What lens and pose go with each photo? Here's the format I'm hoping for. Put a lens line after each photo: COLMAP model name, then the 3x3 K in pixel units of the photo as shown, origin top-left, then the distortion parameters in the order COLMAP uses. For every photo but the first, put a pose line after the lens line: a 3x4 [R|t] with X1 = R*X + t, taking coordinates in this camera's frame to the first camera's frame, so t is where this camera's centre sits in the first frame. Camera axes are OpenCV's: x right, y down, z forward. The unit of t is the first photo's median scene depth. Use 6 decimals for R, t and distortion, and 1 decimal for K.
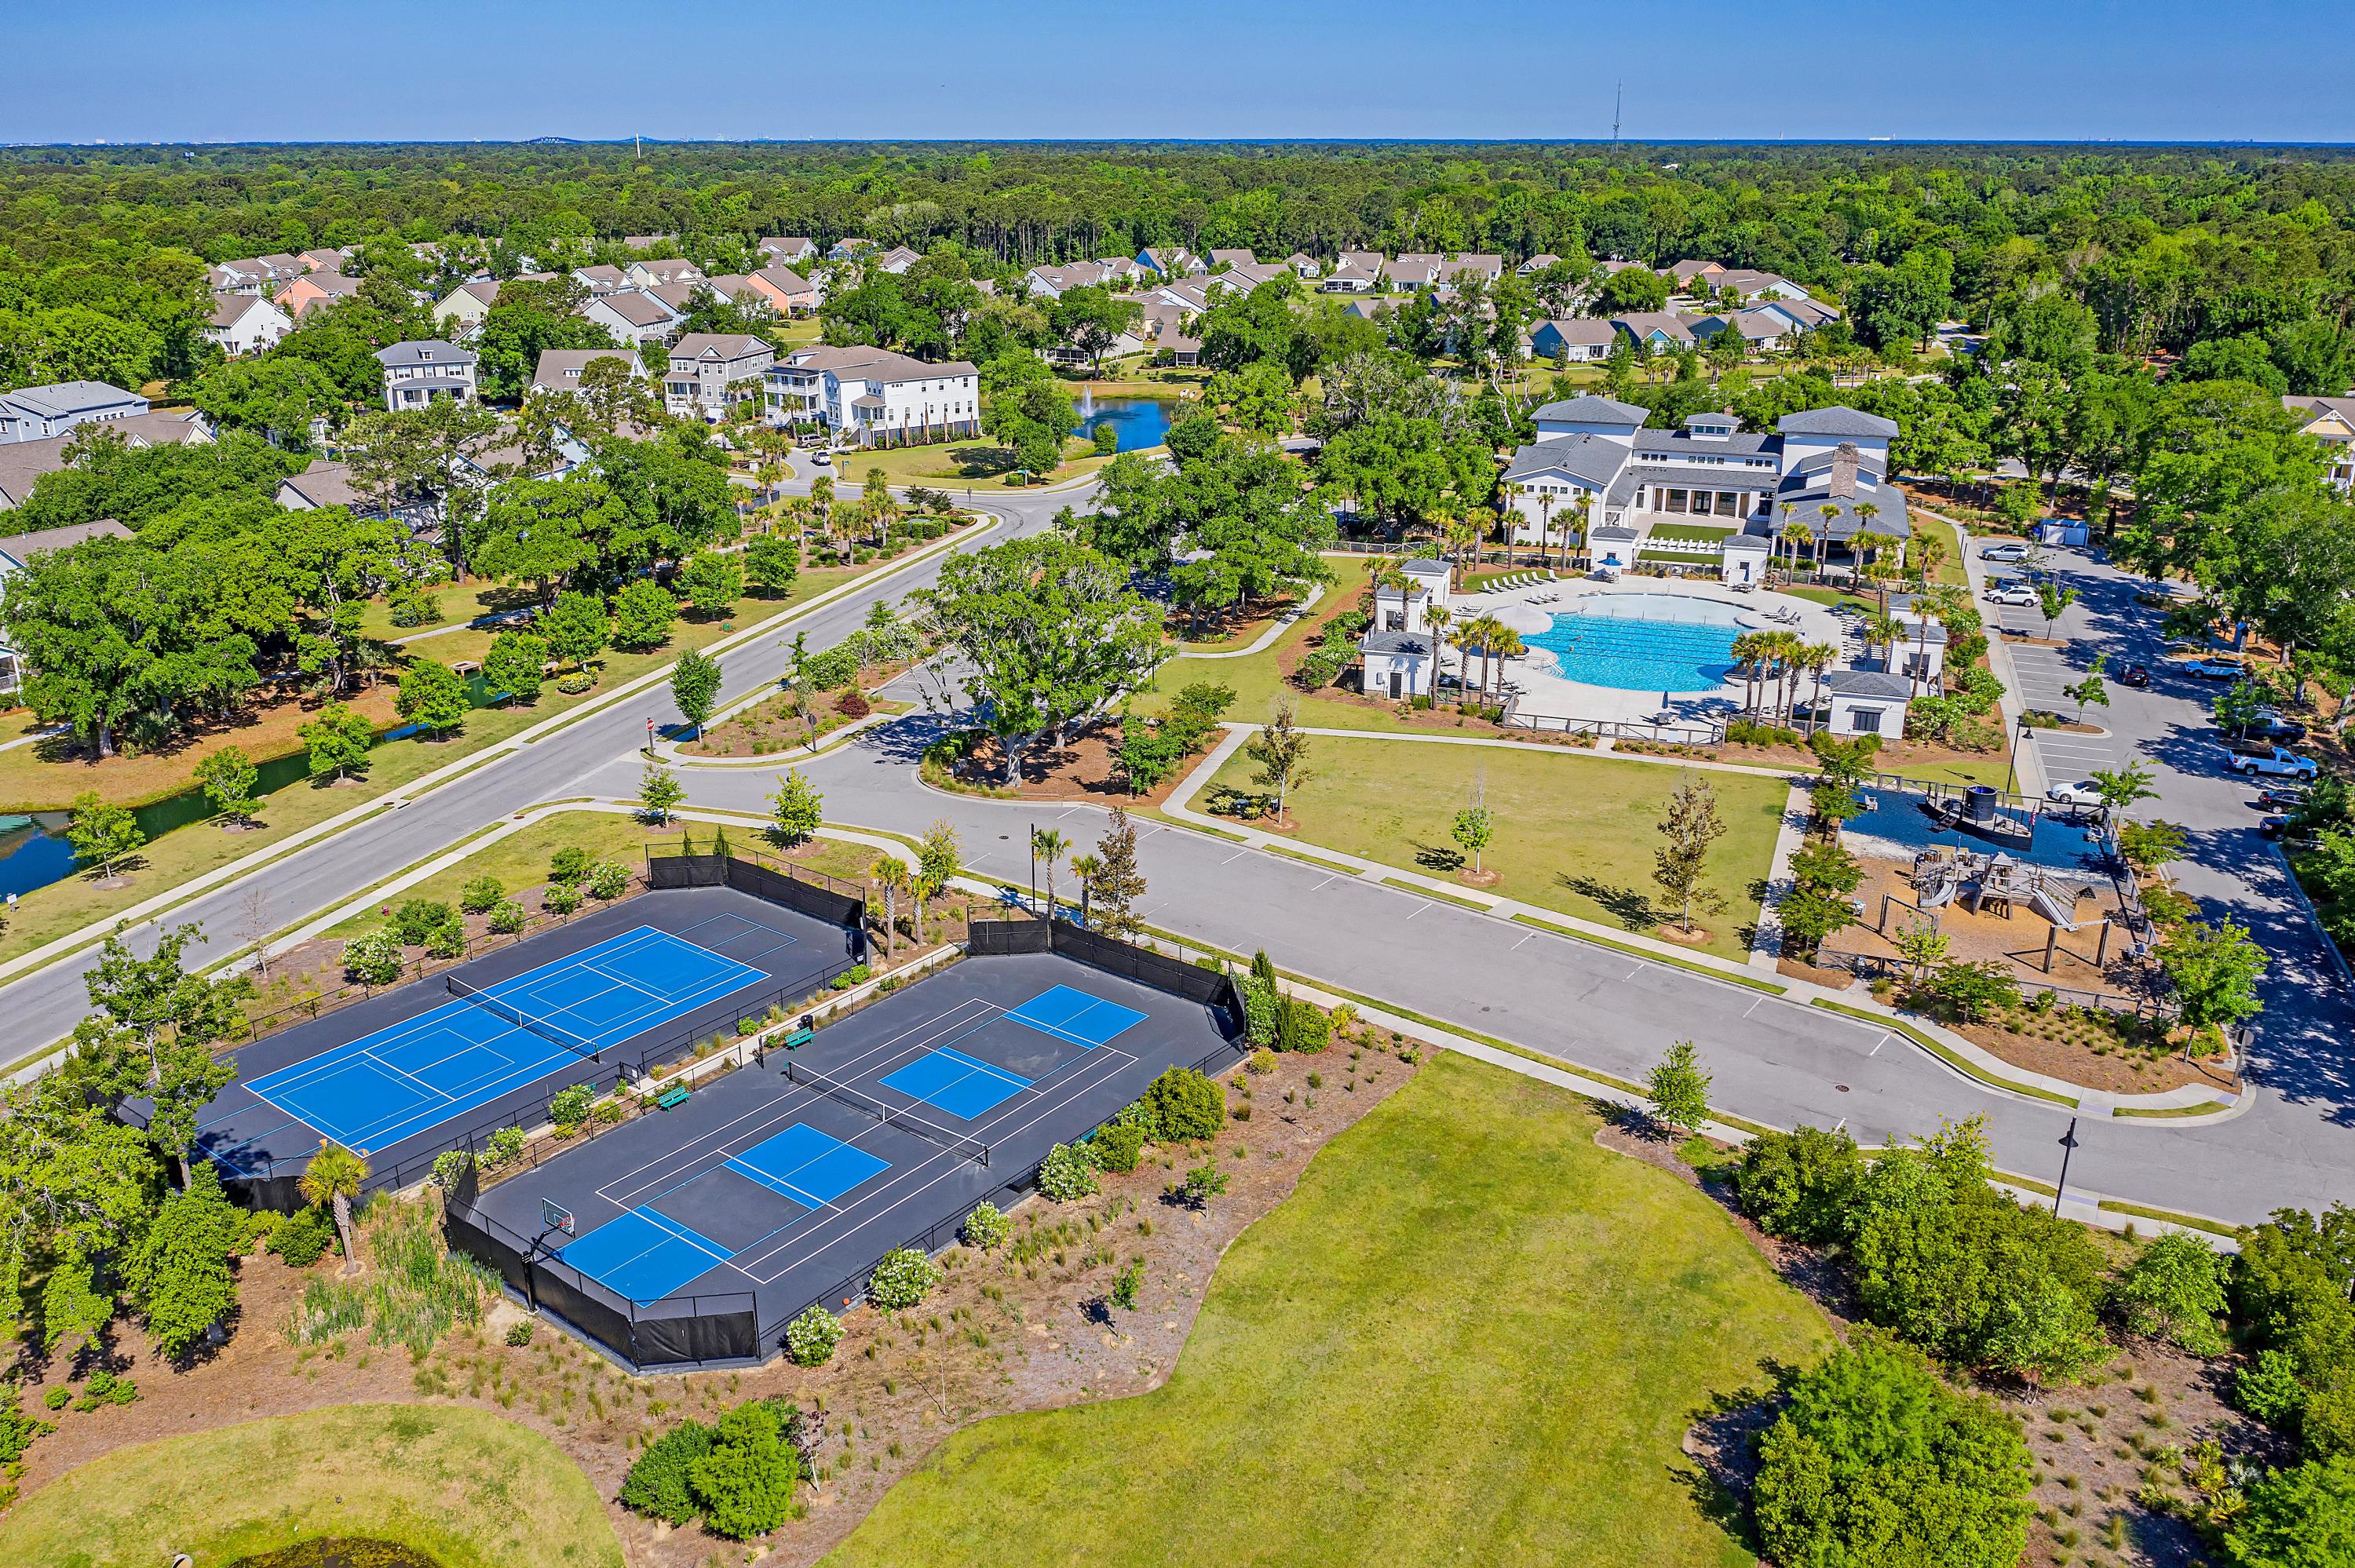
lens RADIAL K [[1849.4, 0, 1174.9], [0, 1849.4, 782.3], [0, 0, 1]] dist [-0.019332, -0.000374]
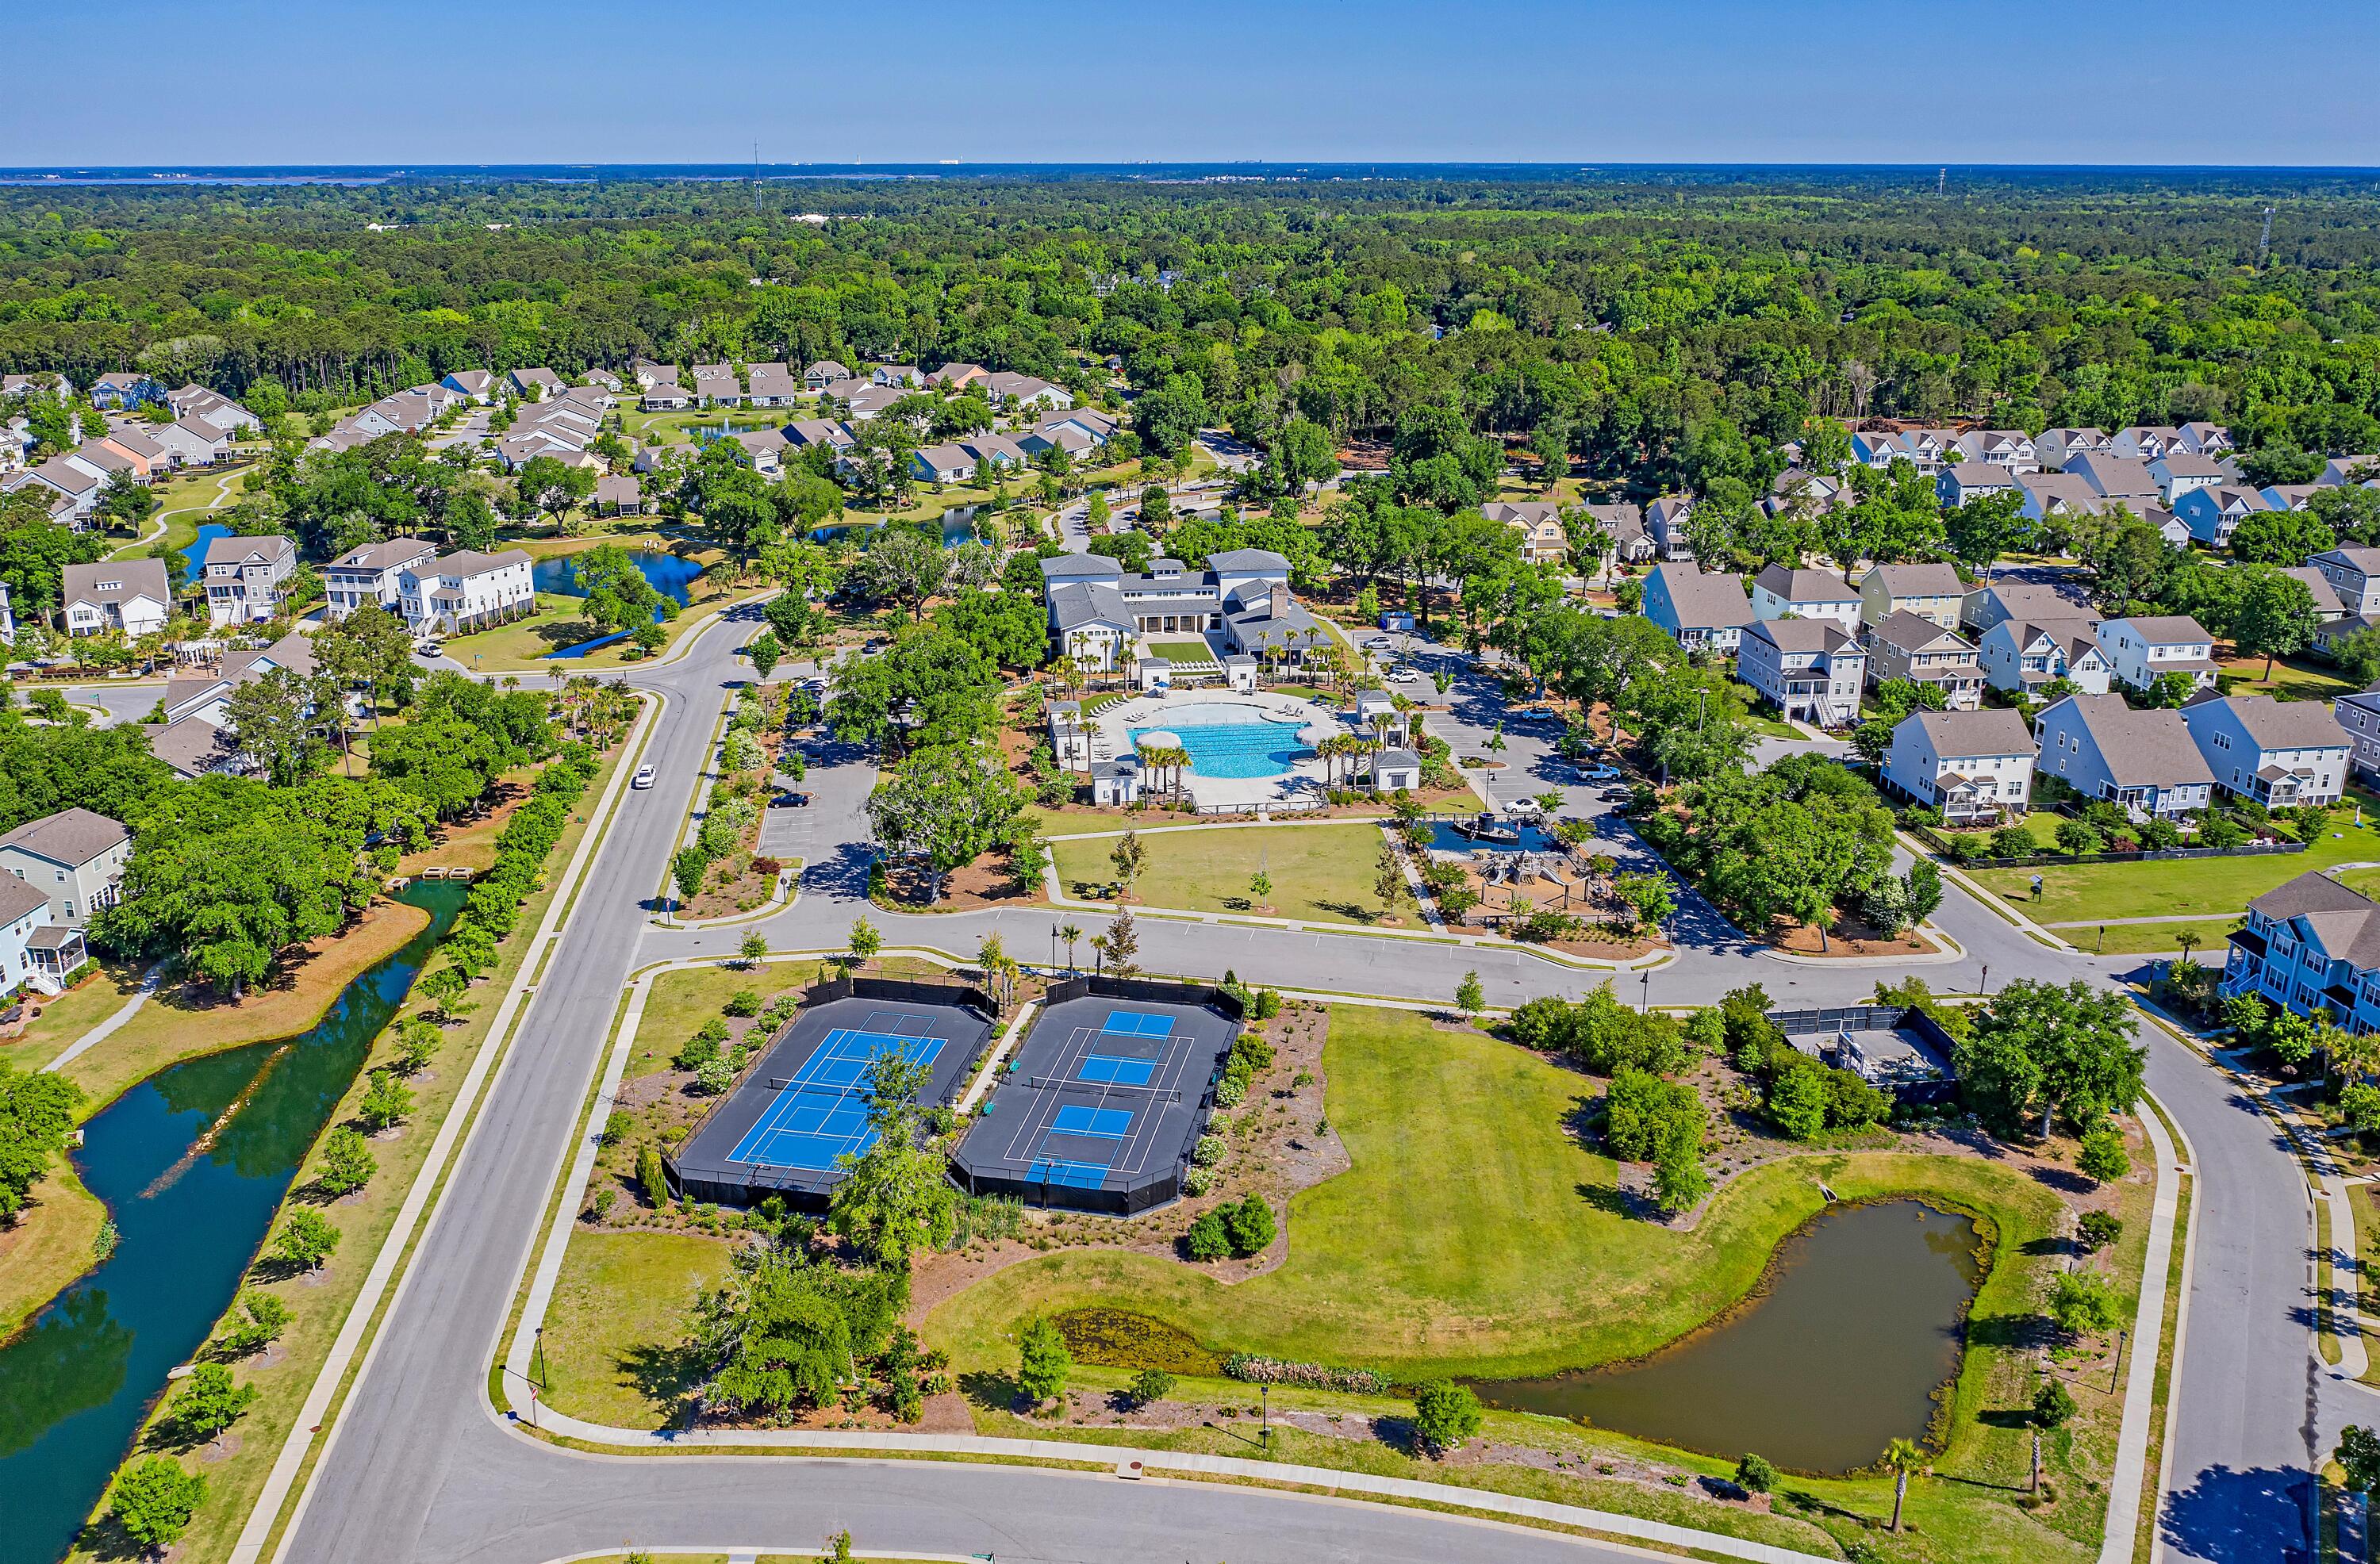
lens RADIAL K [[1860.1, 0, 1187.8], [0, 1860.1, 780.7], [0, 0, 1]] dist [-0.024022, -0.002761]
pose [[0.892634, -0.138479, 0.428985, -0.505747], [0.144572, 0.989321, 0.018531, -0.089348], [-0.426970, 0.045478, 0.903121, -0.433710]]
